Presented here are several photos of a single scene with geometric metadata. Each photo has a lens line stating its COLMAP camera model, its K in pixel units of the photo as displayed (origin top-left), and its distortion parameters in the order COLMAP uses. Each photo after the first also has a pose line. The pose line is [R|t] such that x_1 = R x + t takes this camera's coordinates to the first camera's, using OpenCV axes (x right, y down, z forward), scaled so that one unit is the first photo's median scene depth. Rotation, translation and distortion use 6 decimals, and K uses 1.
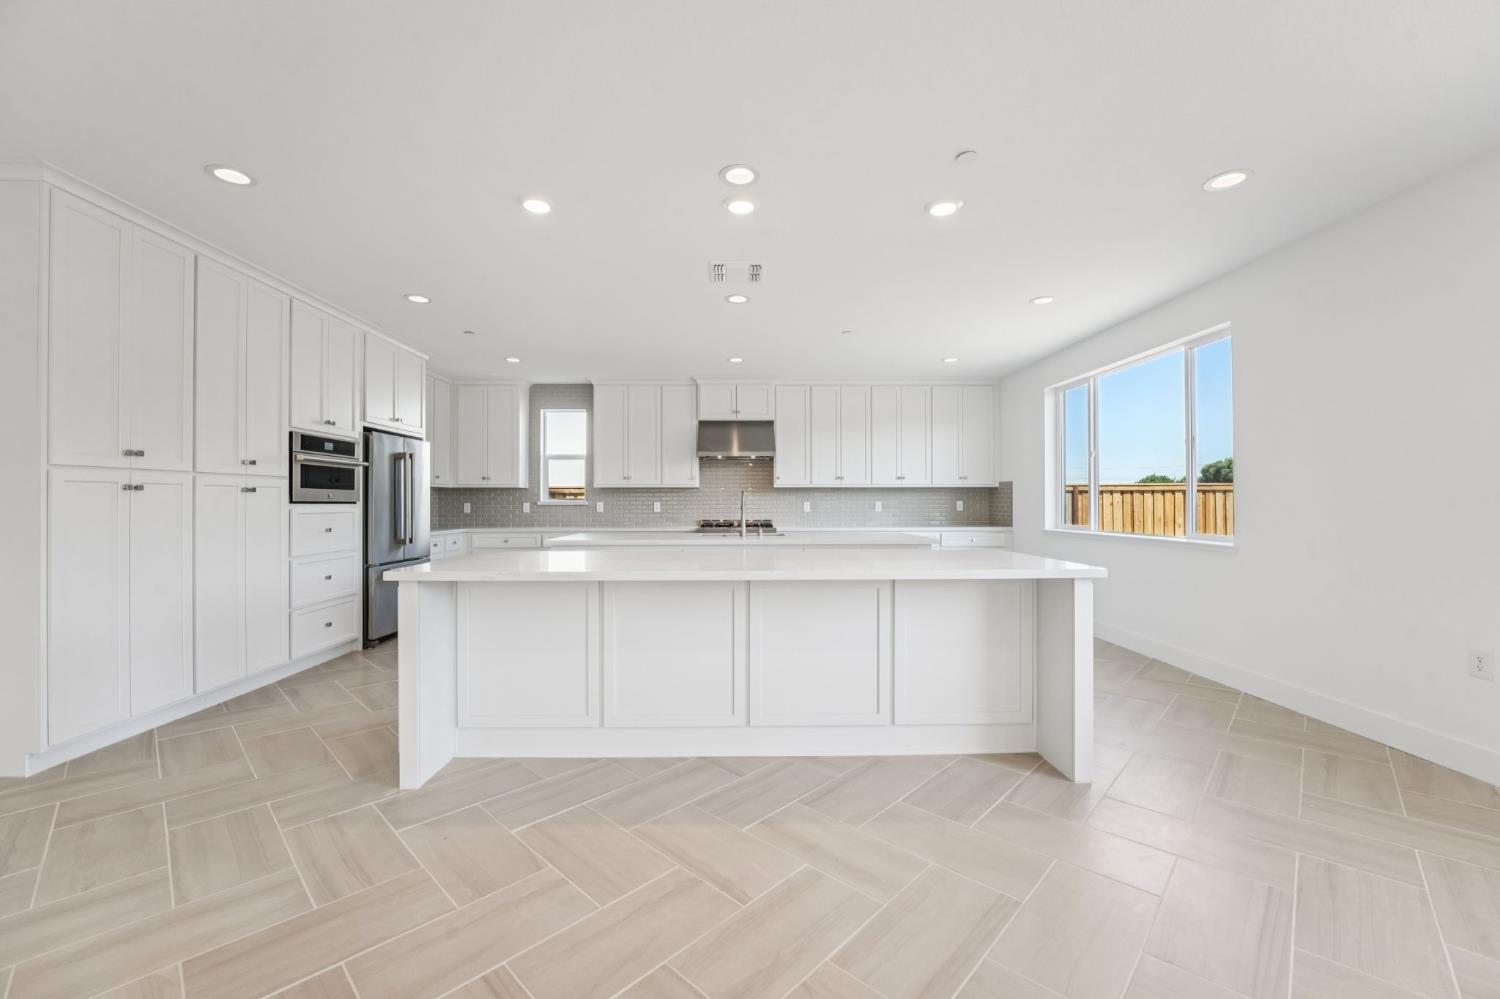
lens RADIAL K [[602.9, 0, 737.0], [0, 602.9, 505.6], [0, 0, 1]] dist [-0.025483, 0.005719]
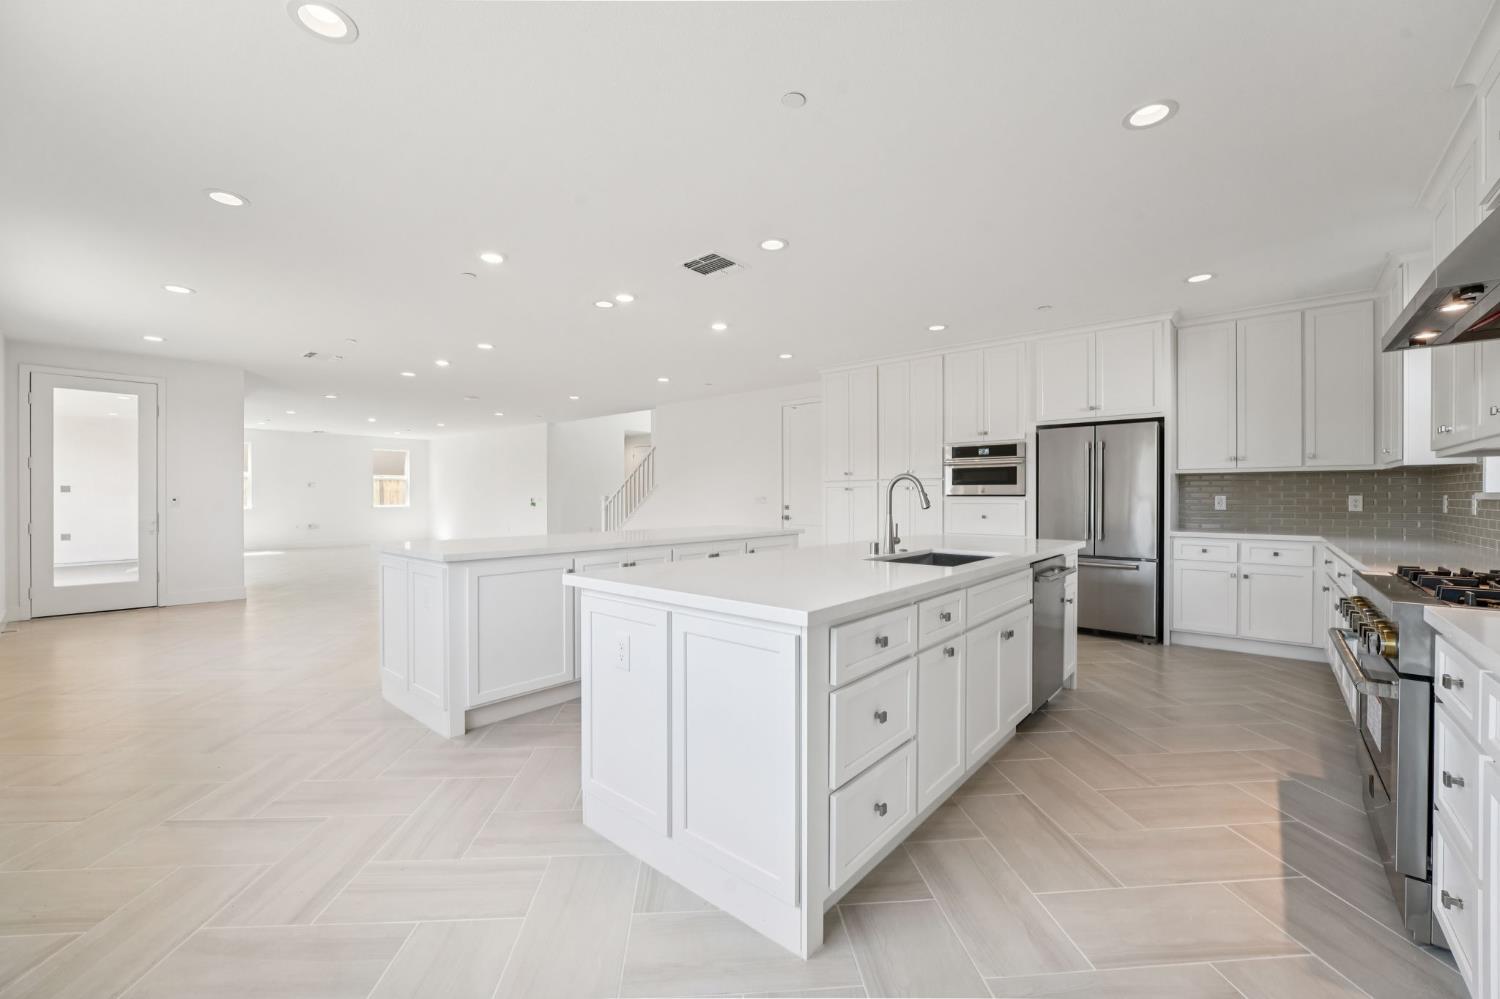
lens RADIAL K [[602.9, 0, 751.6], [0, 602.9, 495.6], [0, 0, 1]] dist [-0.025483, 0.005719]
pose [[-0.654145, 0.000090, -0.756369, 0.387173], [-0.001451, 0.999998, 0.001374, -0.003694], [0.756368, 0.001997, -0.654143, 0.921562]]
